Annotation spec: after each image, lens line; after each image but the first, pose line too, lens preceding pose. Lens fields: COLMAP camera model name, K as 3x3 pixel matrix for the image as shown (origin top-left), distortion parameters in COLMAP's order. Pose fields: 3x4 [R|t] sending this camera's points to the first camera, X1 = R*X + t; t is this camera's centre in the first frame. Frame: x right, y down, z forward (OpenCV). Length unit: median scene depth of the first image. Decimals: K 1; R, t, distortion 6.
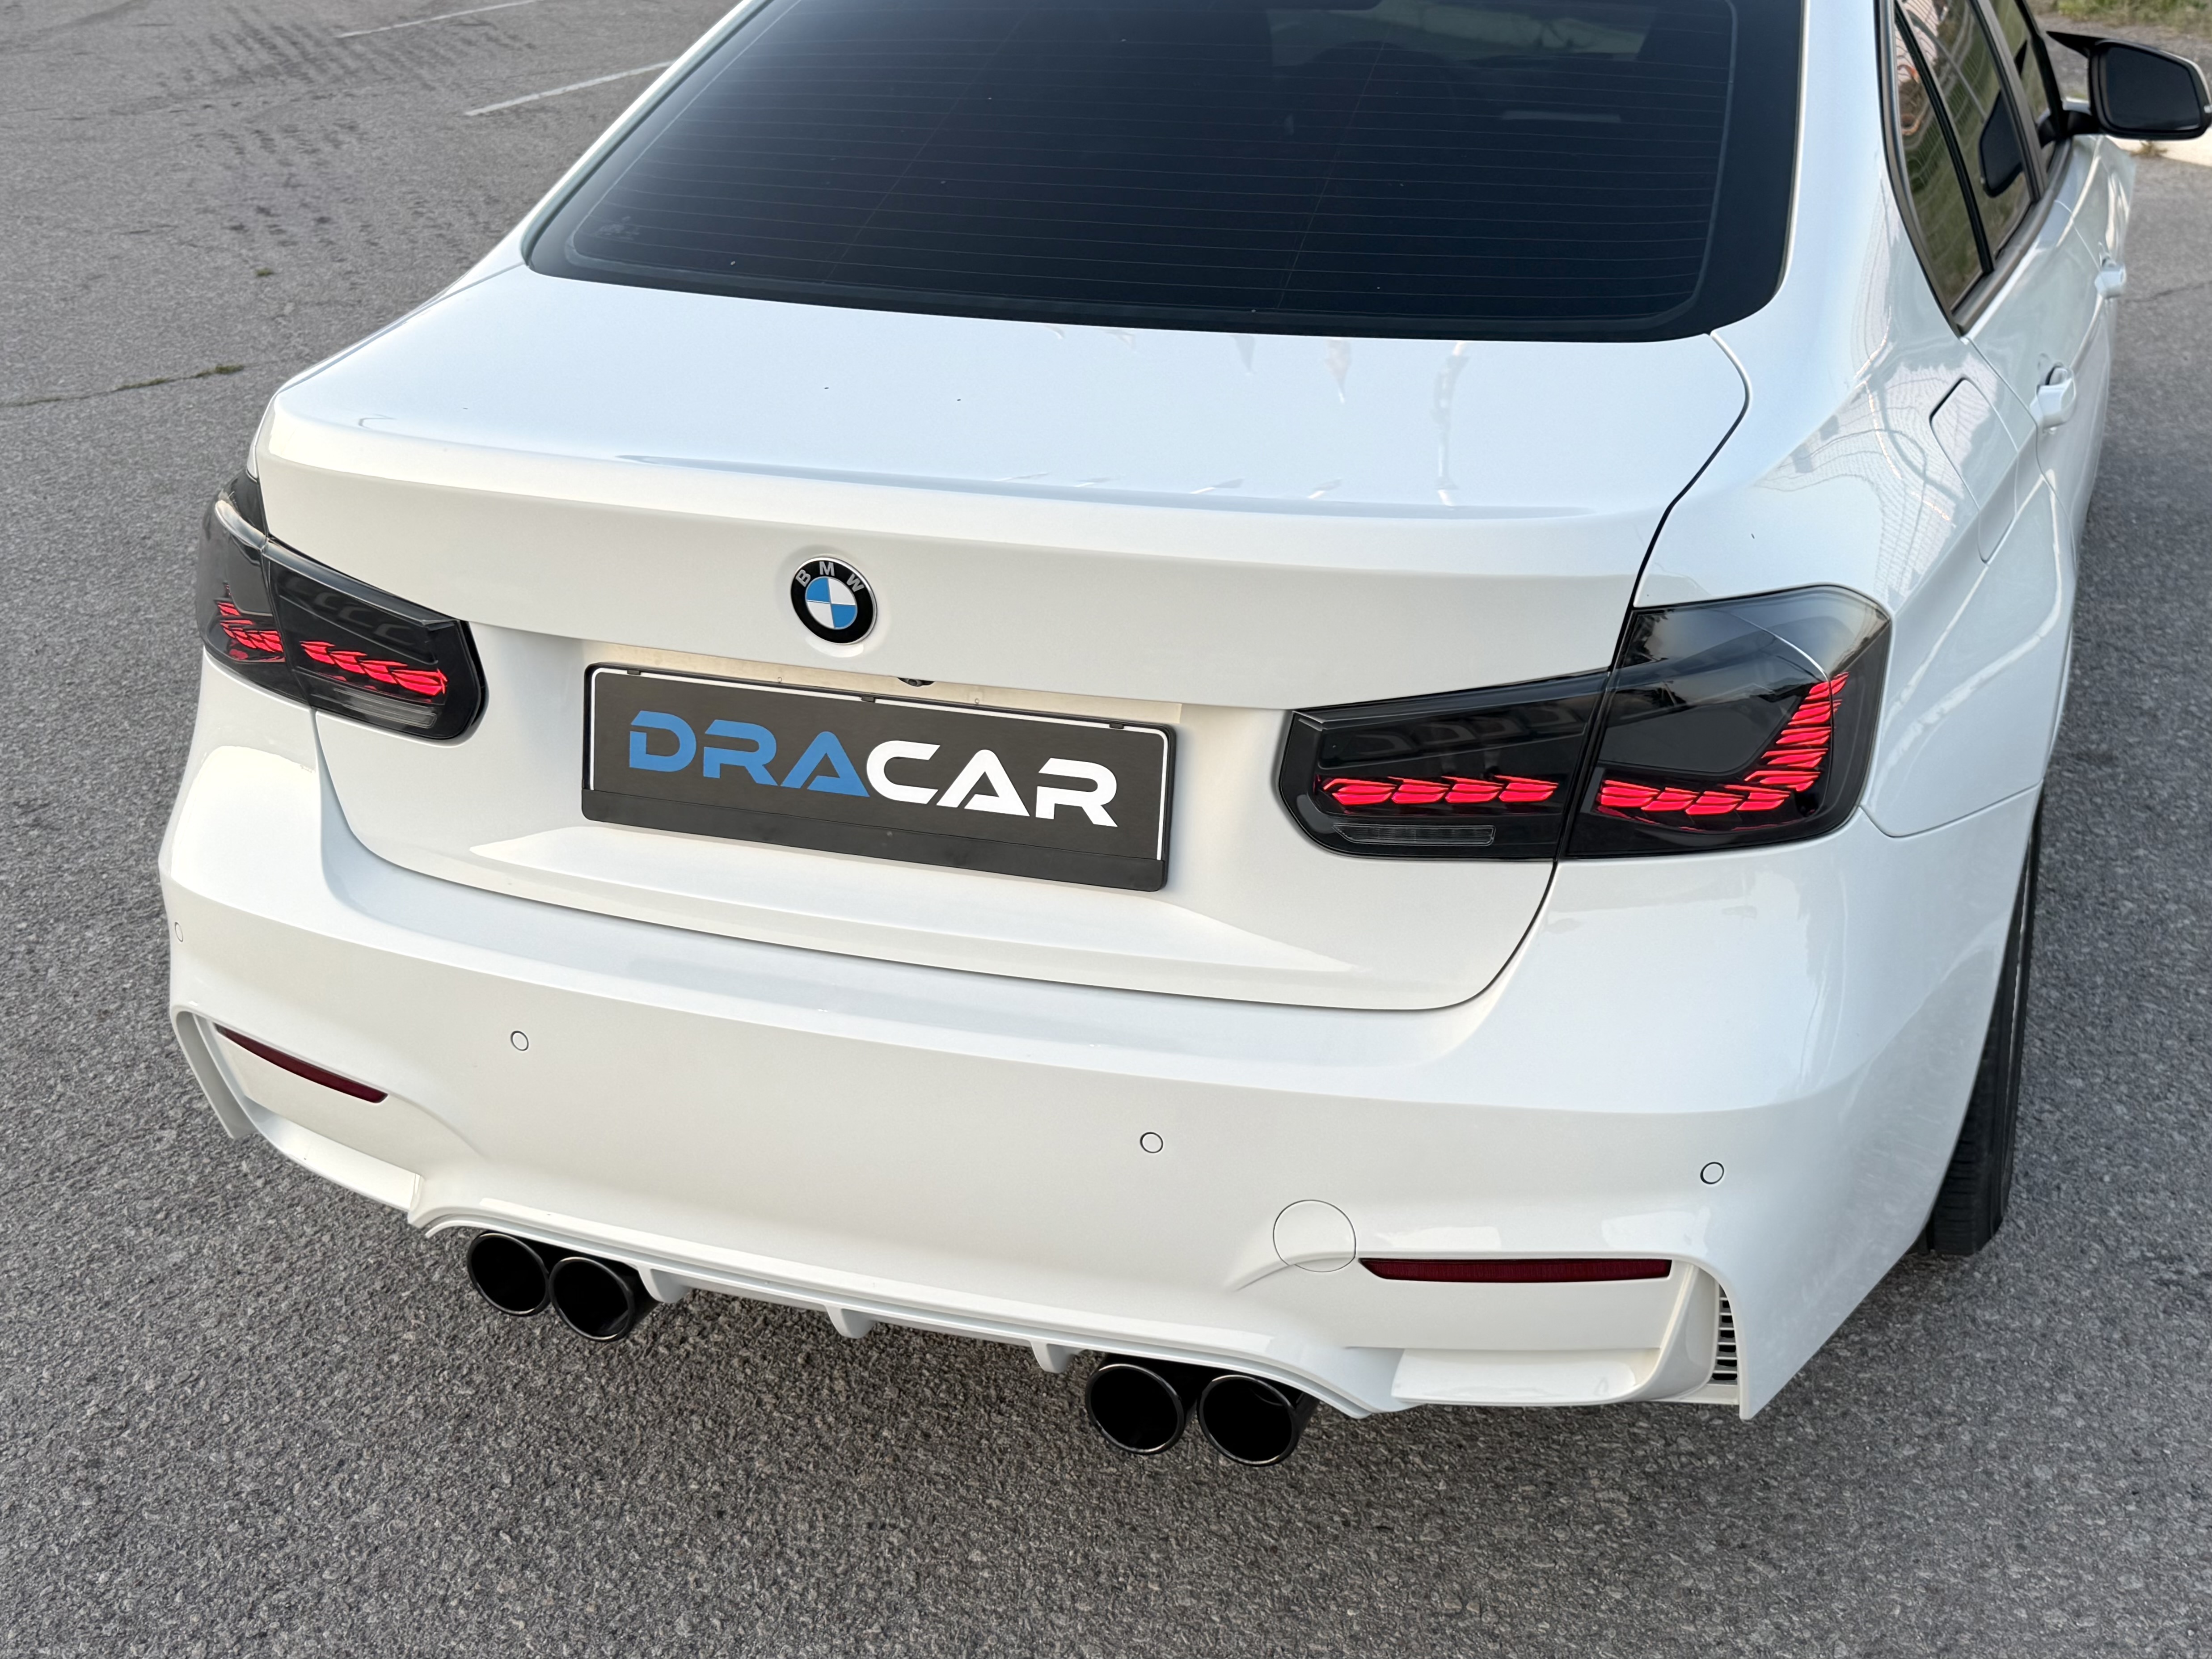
lens RADIAL K [[2541.3, 0, 1246.6], [0, 2541.3, 820.4], [0, 0, 1]] dist [0.191973, -0.366493]
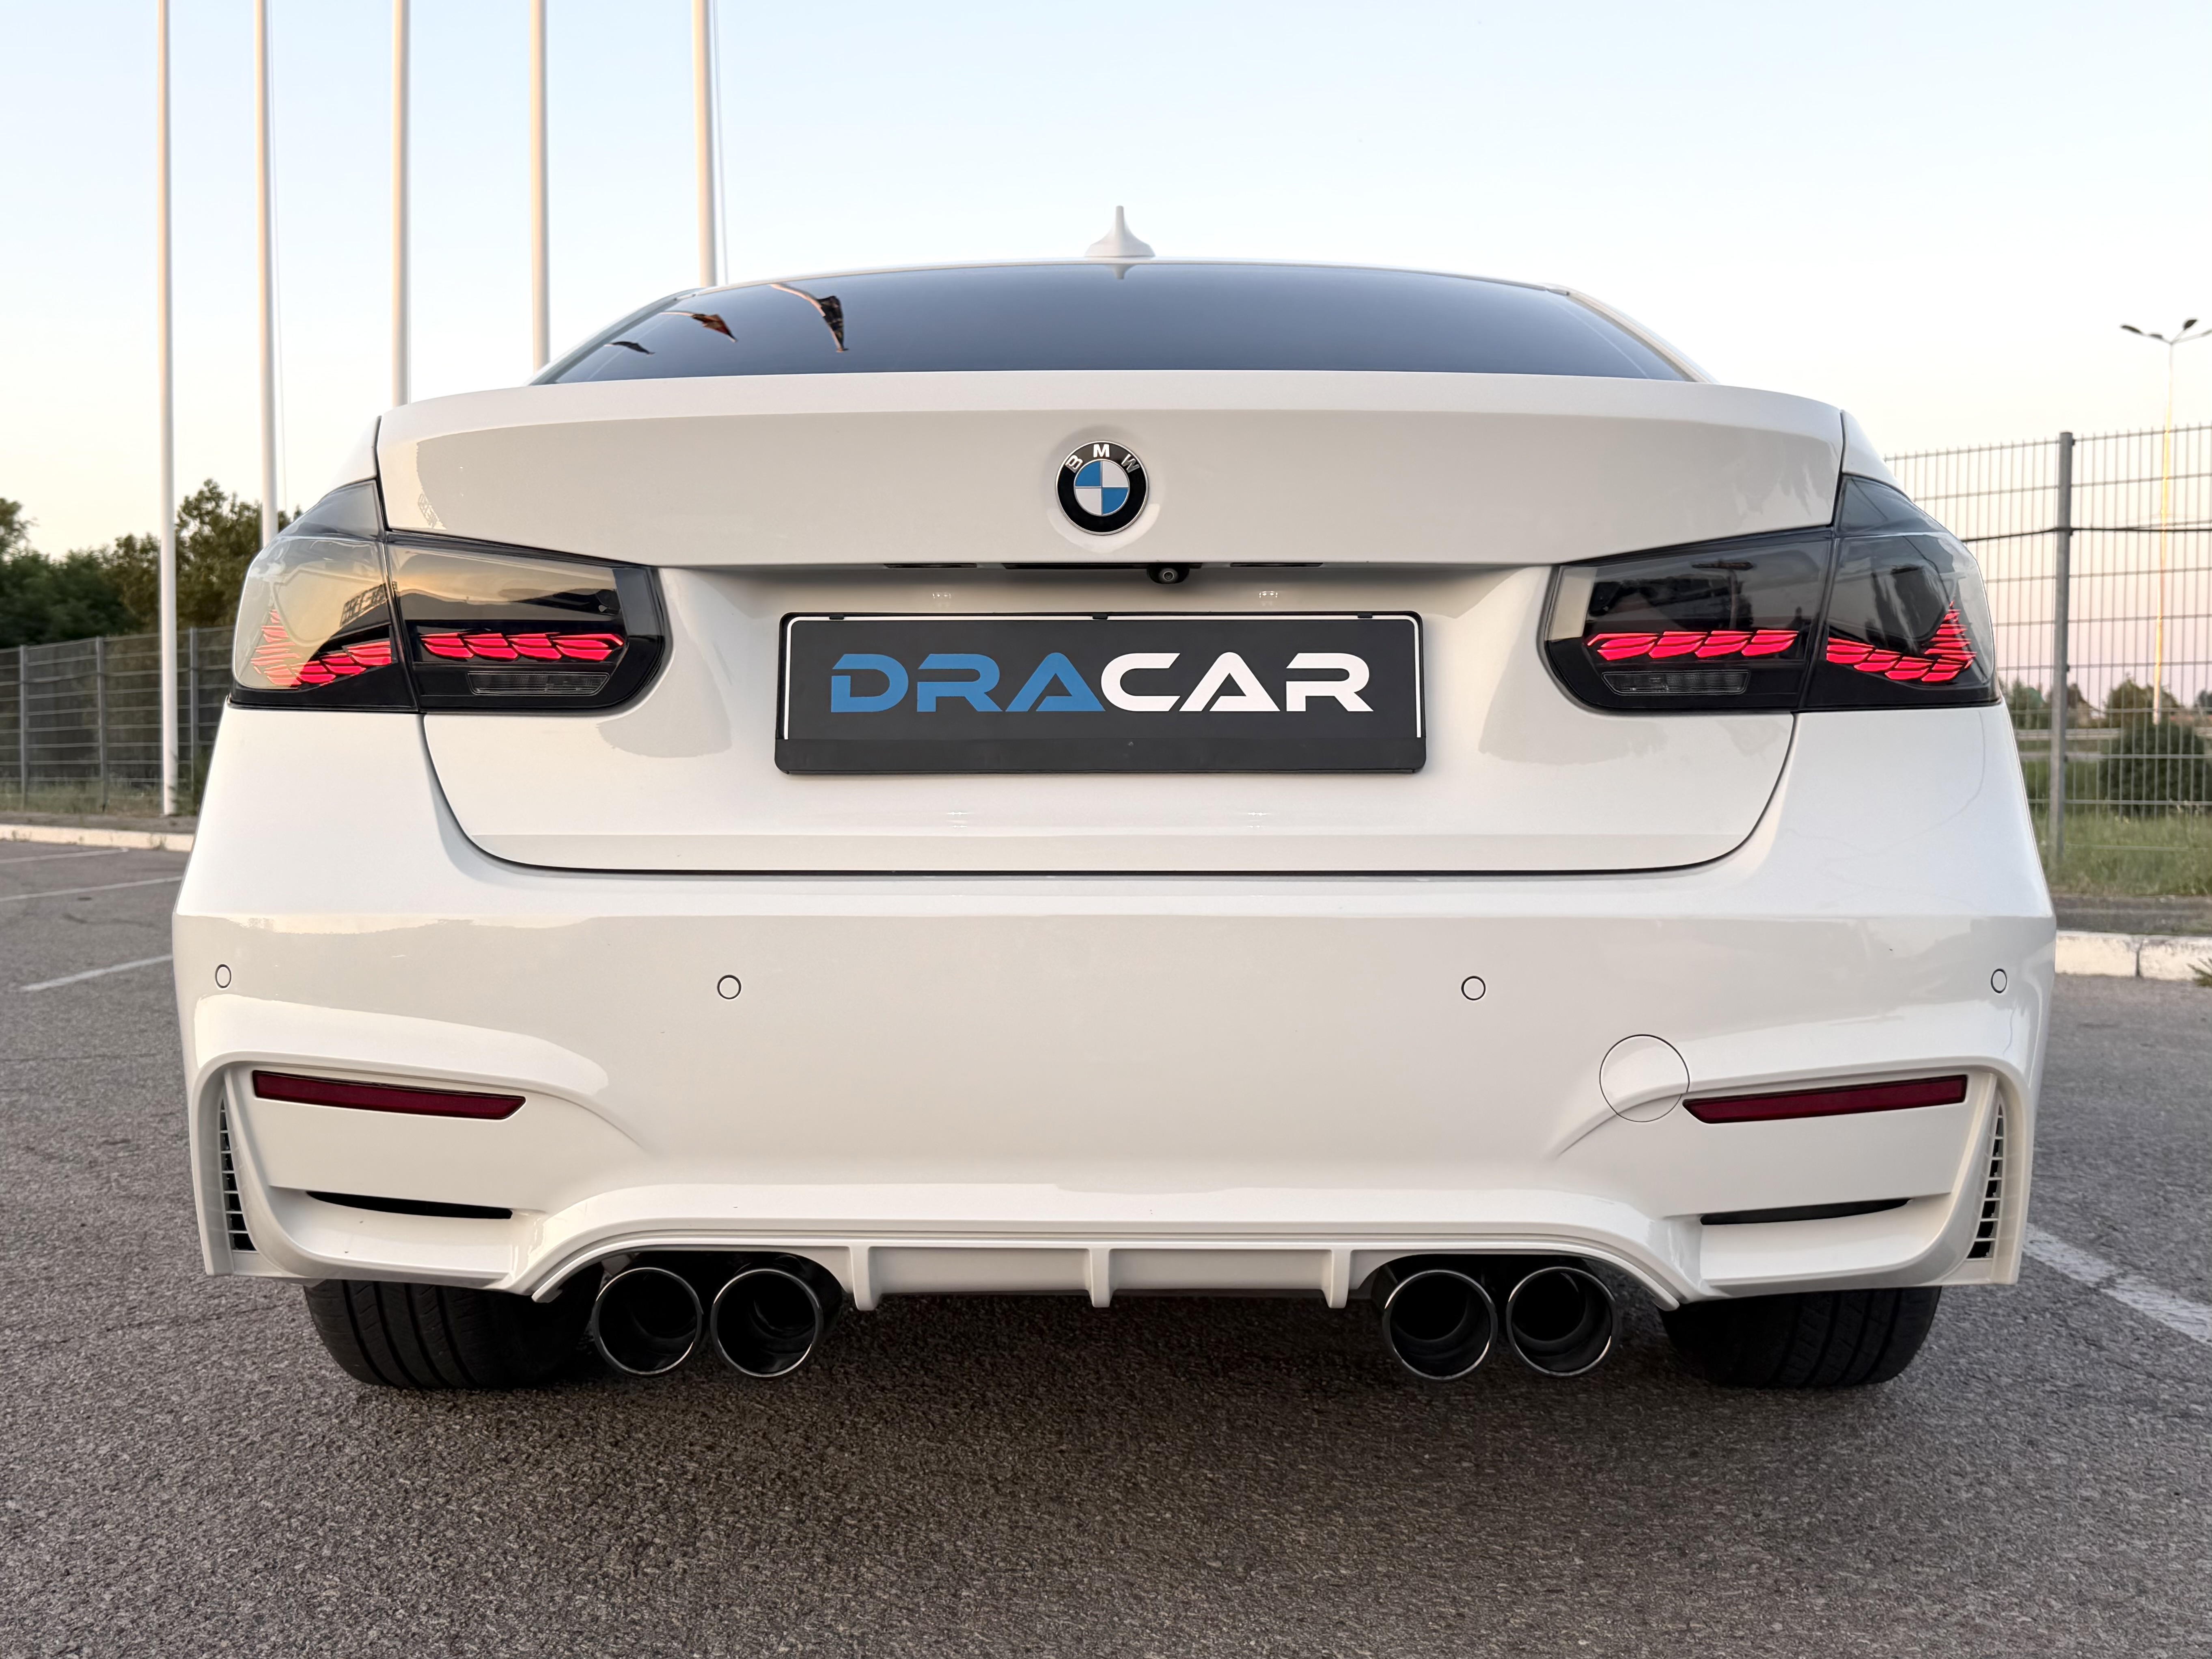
lens RADIAL K [[2305.5, 0, 1106.0], [0, 2305.5, 829.5], [0, 0, 1]] dist [0.153643, -0.333690]
pose [[0.951129, 0.007384, 0.308705, -0.424572], [0.108437, 0.928059, -0.356297, 0.353176], [-0.289127, 0.372359, 0.881904, 0.228001]]
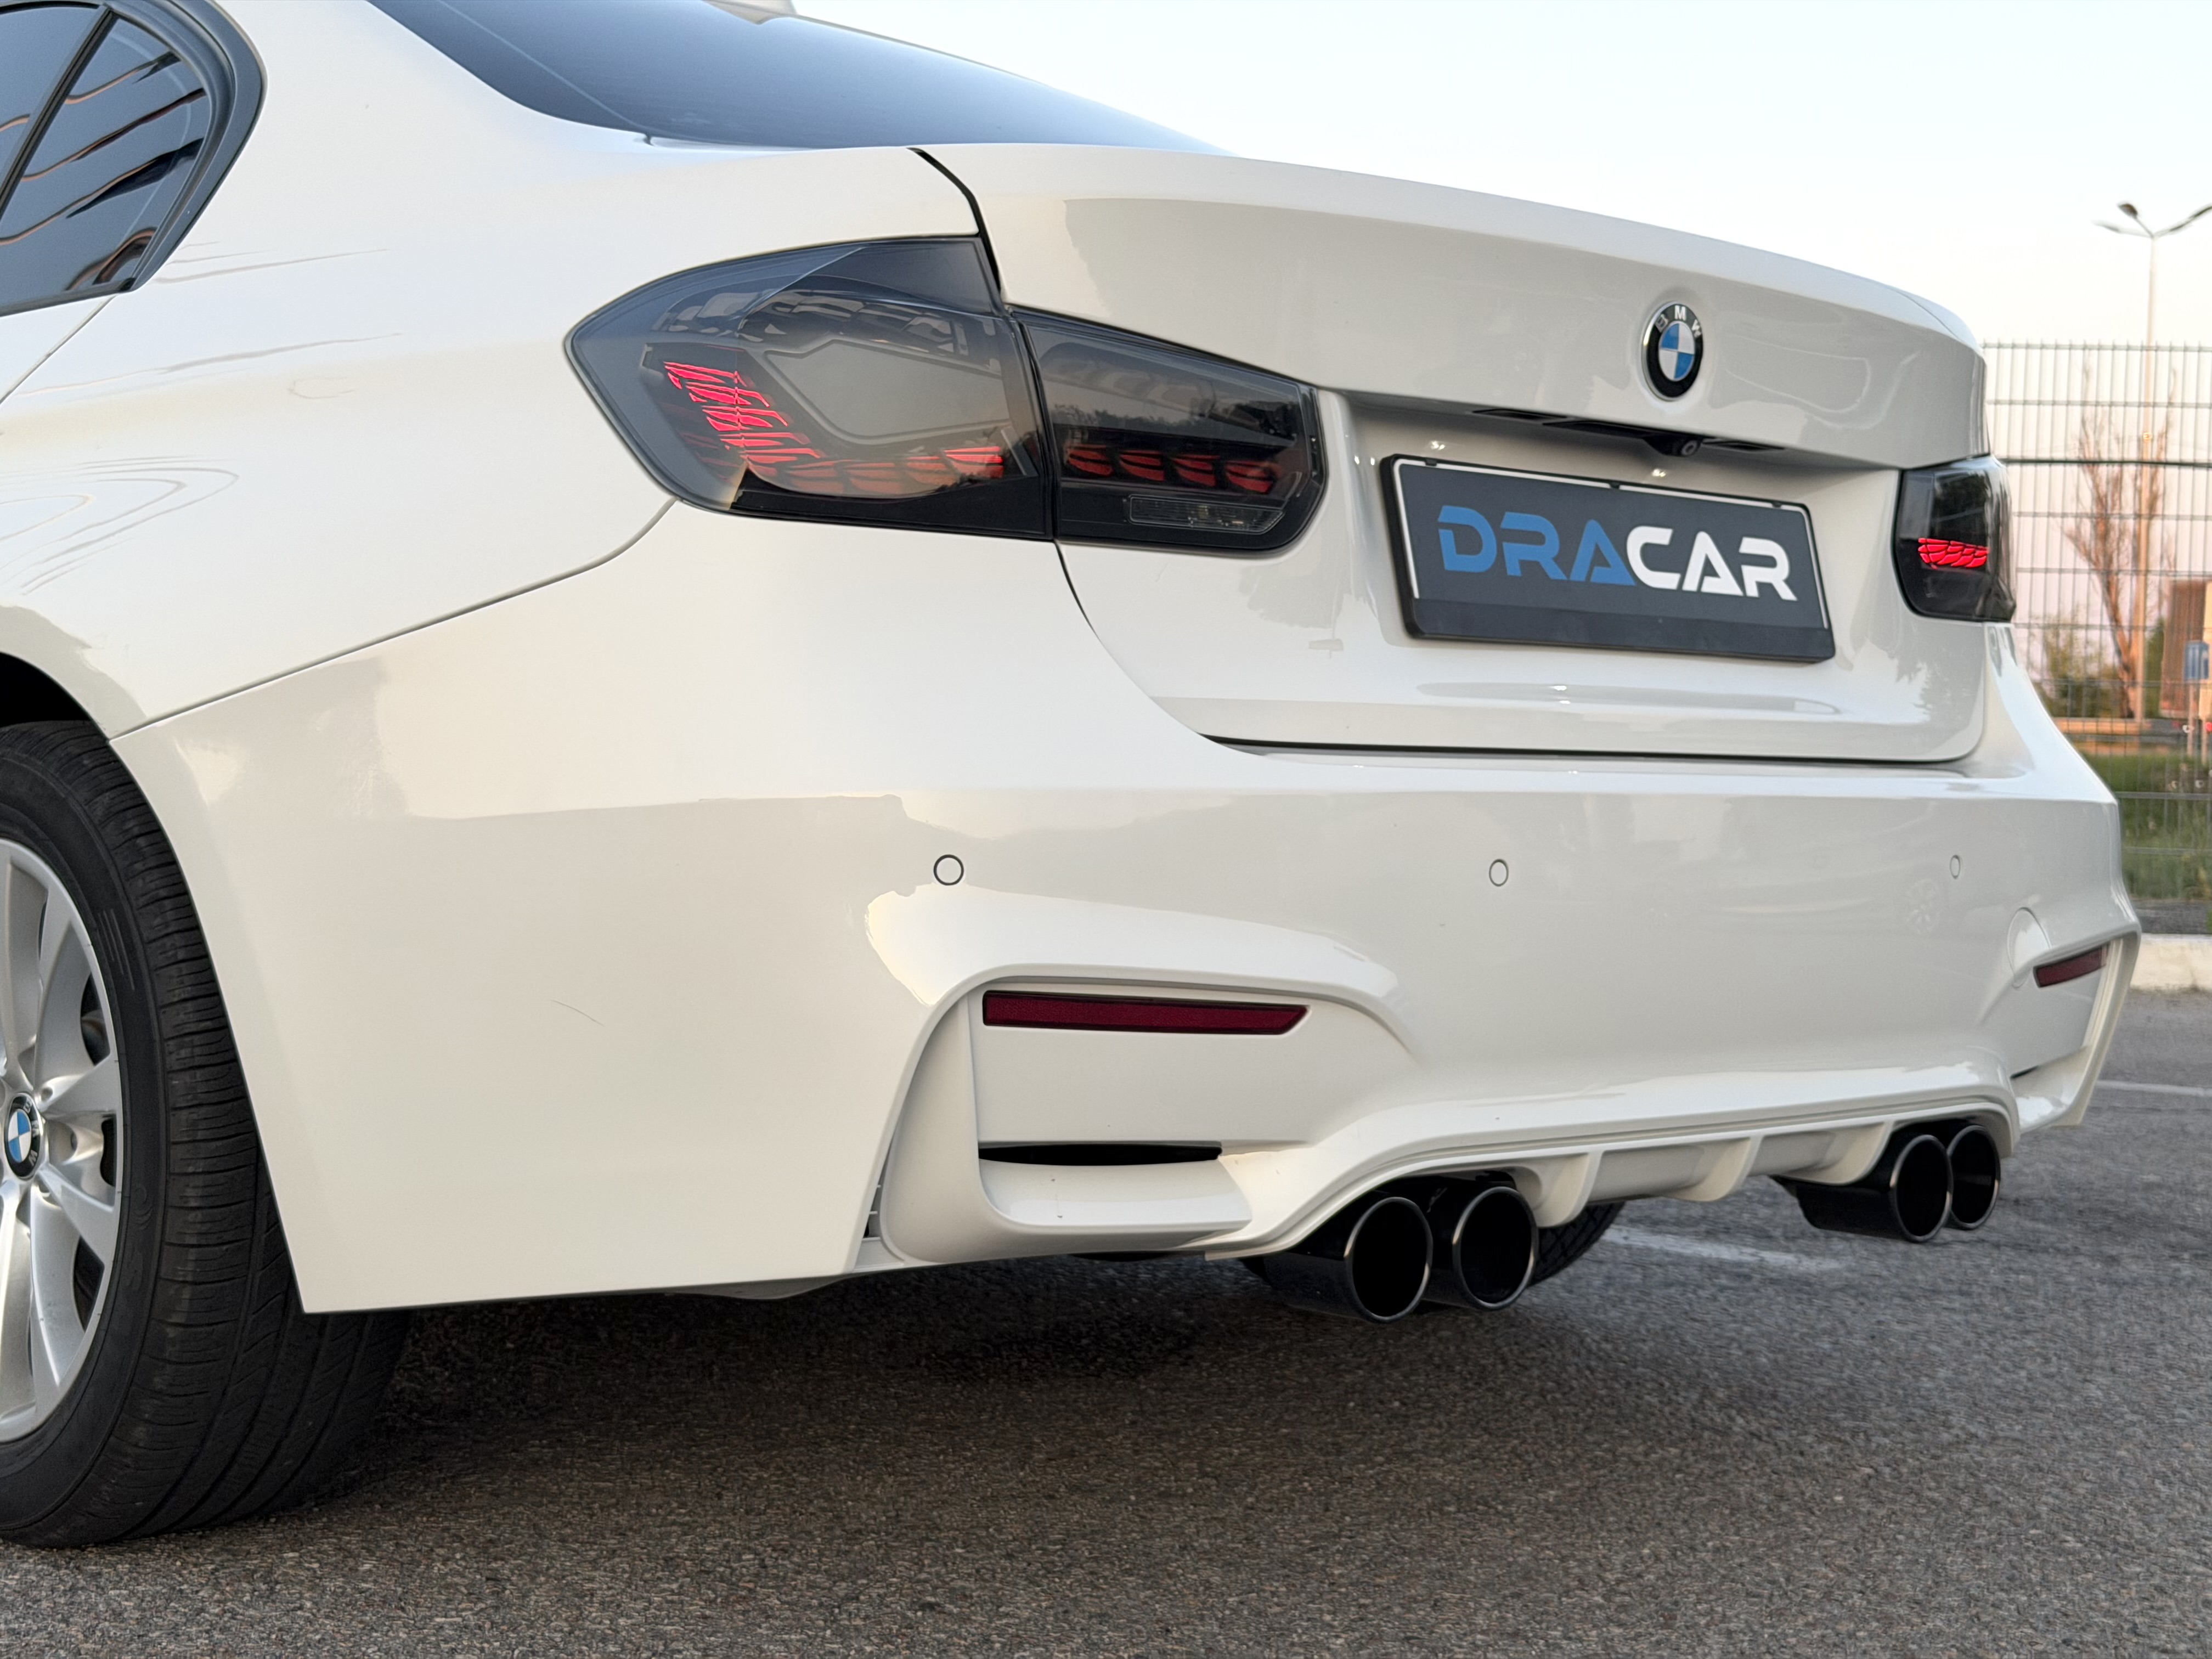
lens RADIAL K [[3133.5, 0, 1129.6], [0, 3133.5, 825.5], [0, 0, 1]] dist [0.142744, -0.071748]
pose [[0.455131, 0.006944, 0.890397, -1.265717], [0.321692, 0.931147, -0.171696, 0.212249], [-0.830283, 0.364578, 0.421560, 0.700502]]
